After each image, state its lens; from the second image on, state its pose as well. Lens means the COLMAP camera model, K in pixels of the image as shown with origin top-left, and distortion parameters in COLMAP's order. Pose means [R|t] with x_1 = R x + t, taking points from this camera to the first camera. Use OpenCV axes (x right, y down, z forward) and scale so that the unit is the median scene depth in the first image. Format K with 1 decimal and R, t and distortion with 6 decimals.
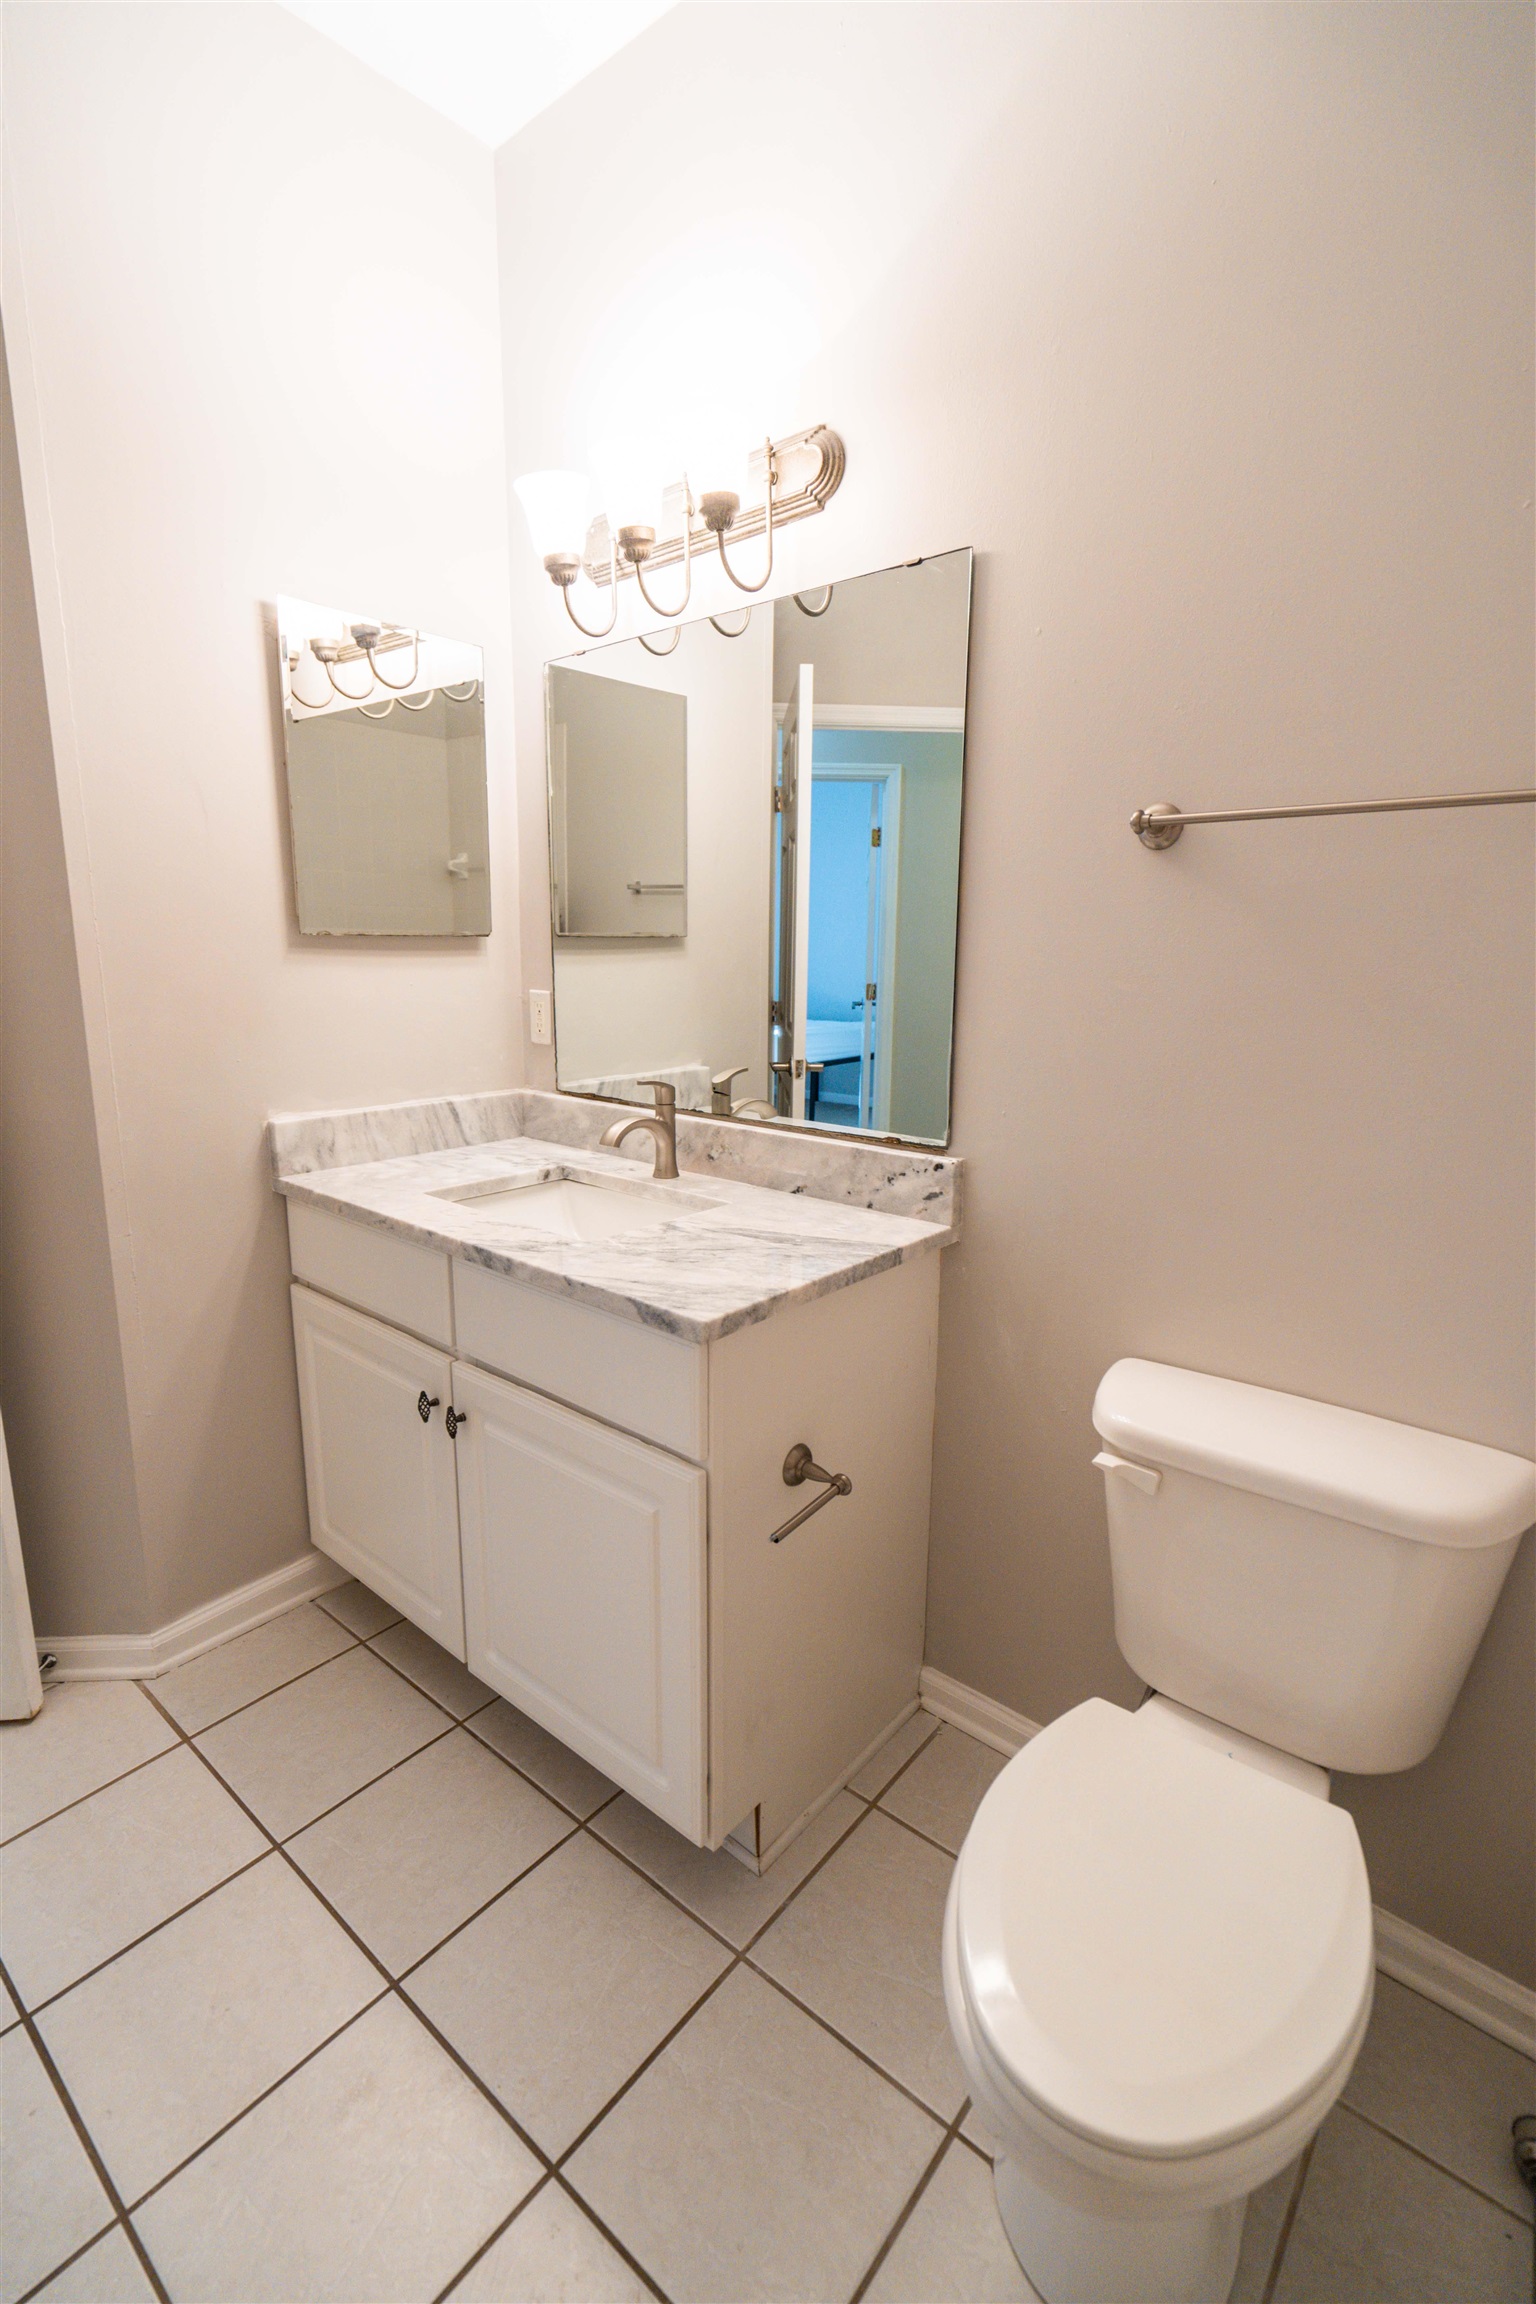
lens RADIAL K [[1056.8, 0, 767.3], [0, 1056.8, 1137.6], [0, 0, 1]] dist [-0.000032, 0.000271]
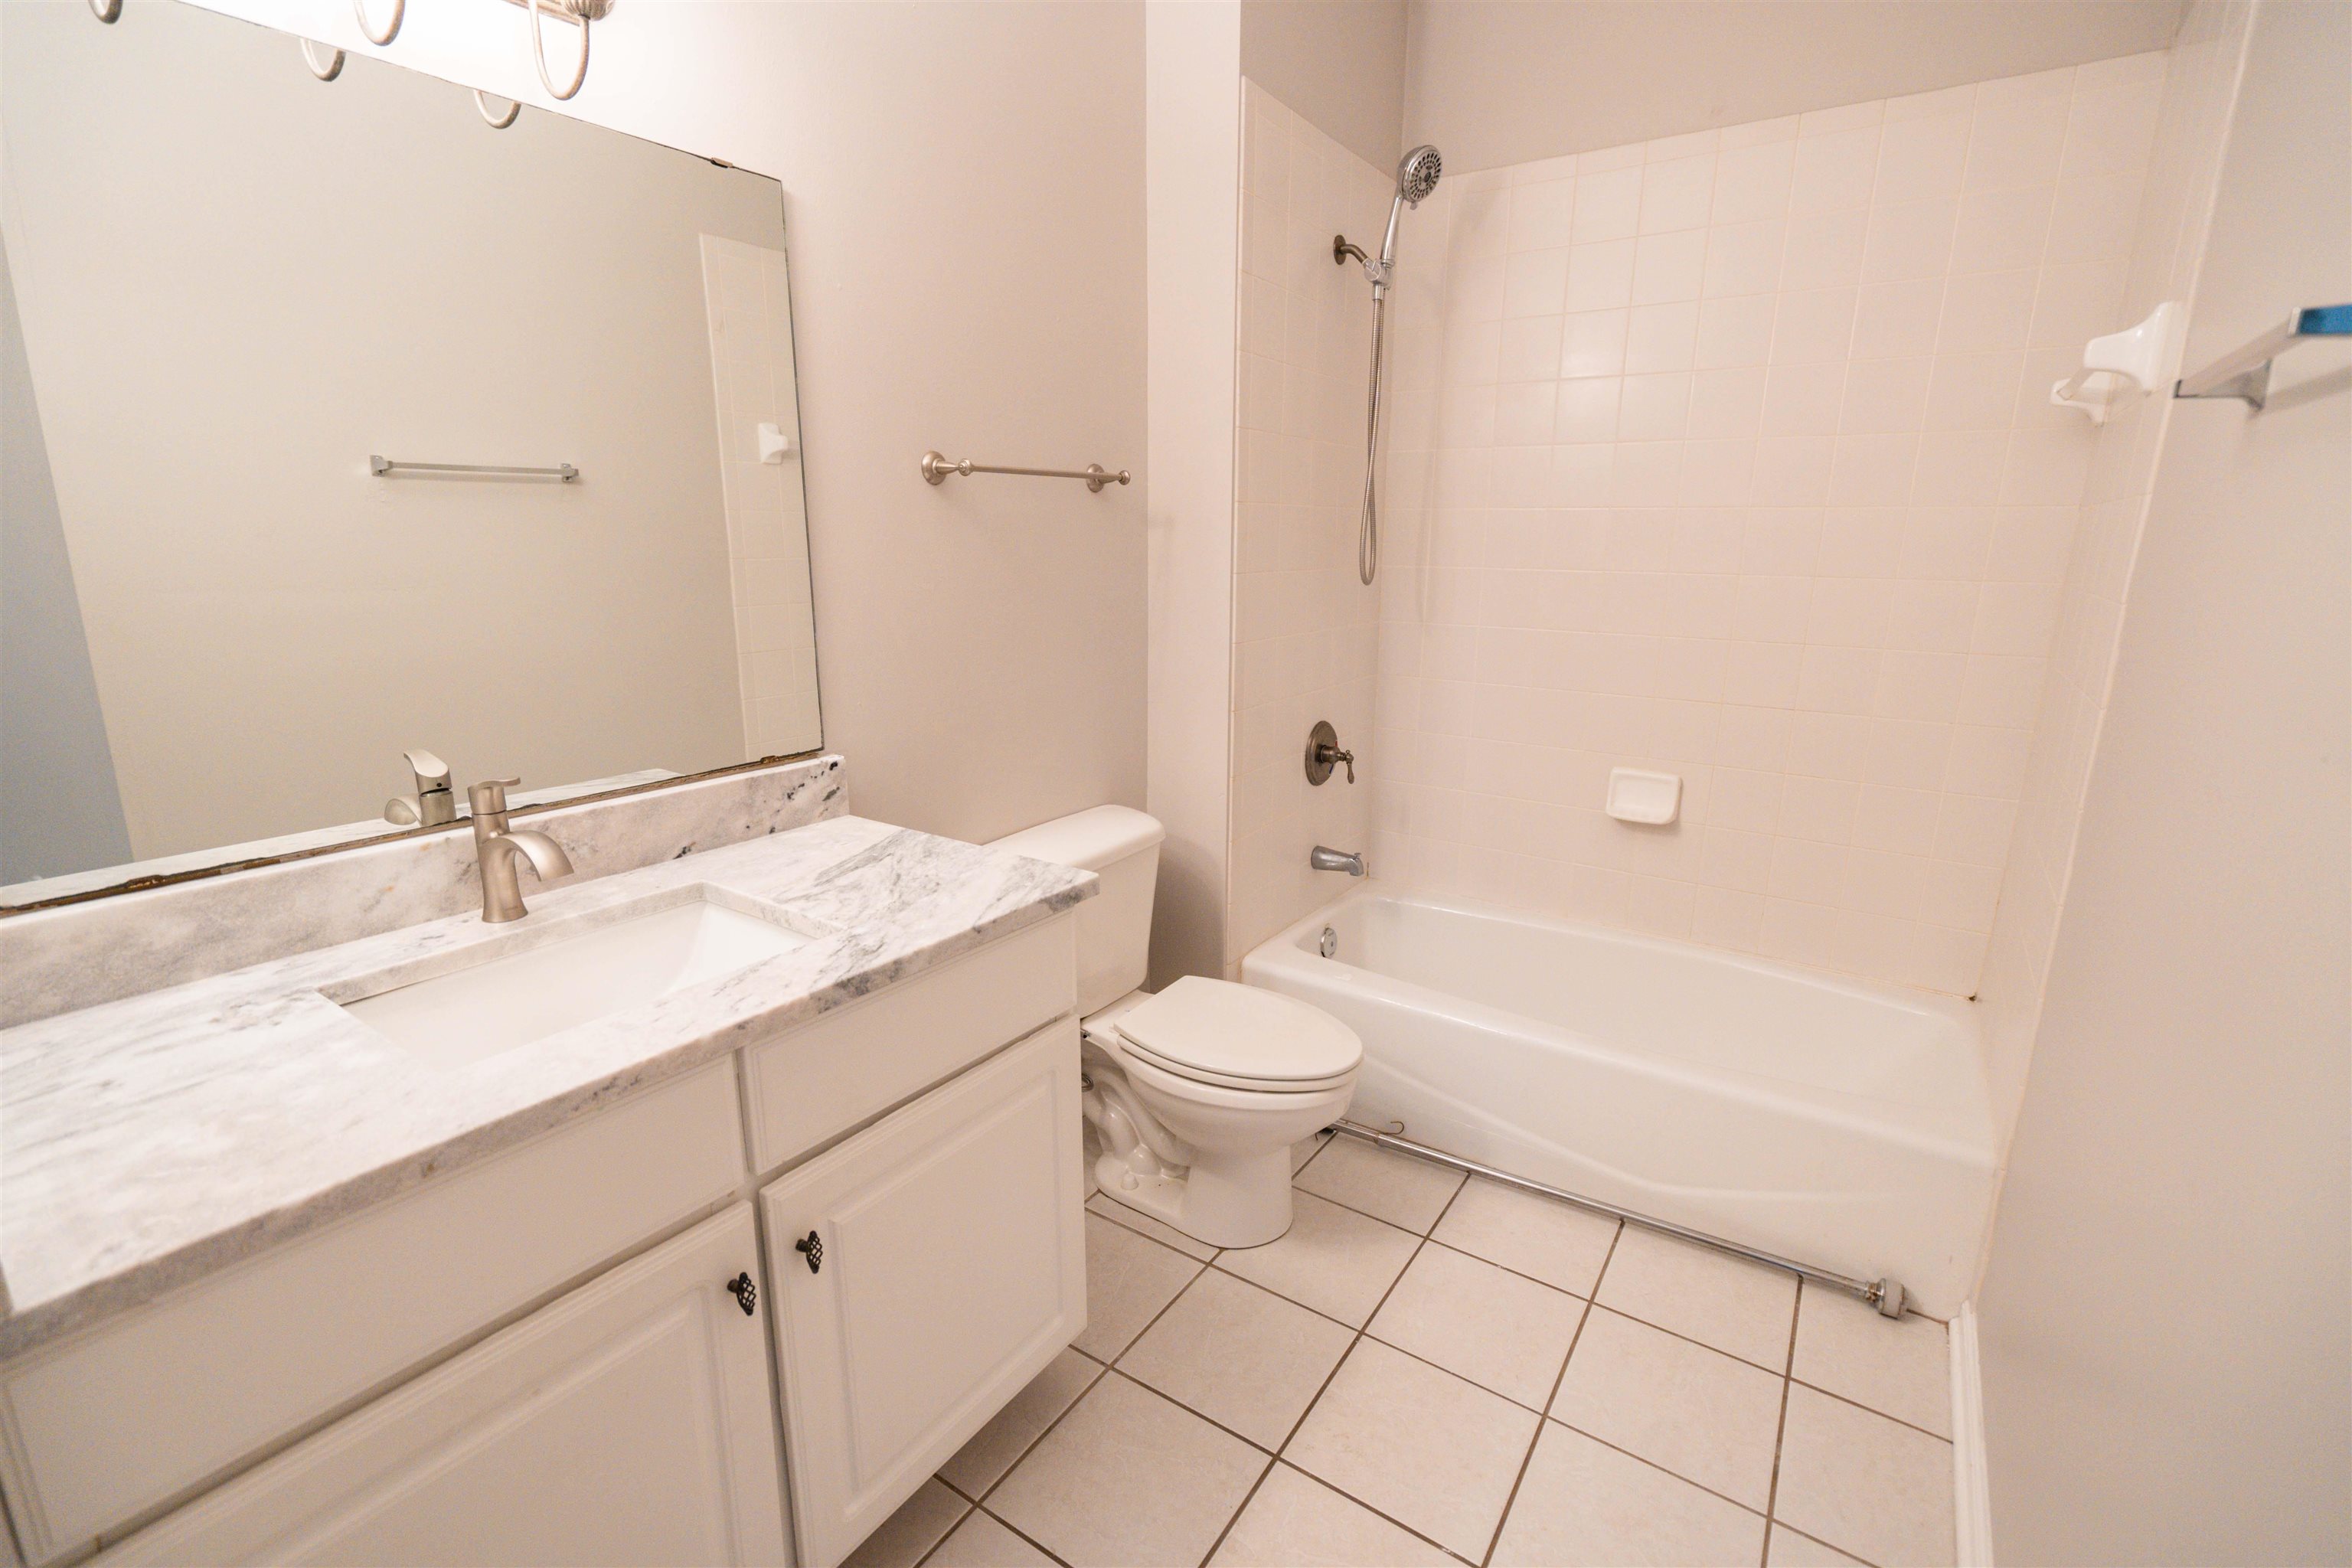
lens RADIAL K [[1078.8, 0, 1164.8], [0, 1078.8, 775.1], [0, 0, 1]] dist [-0.000032, 0.000271]
pose [[-0.121693, -0.222869, 0.967223, -0.977895], [0.172670, 0.954853, 0.241744, -0.176579], [-0.977433, 0.196429, -0.077716, 0.778062]]
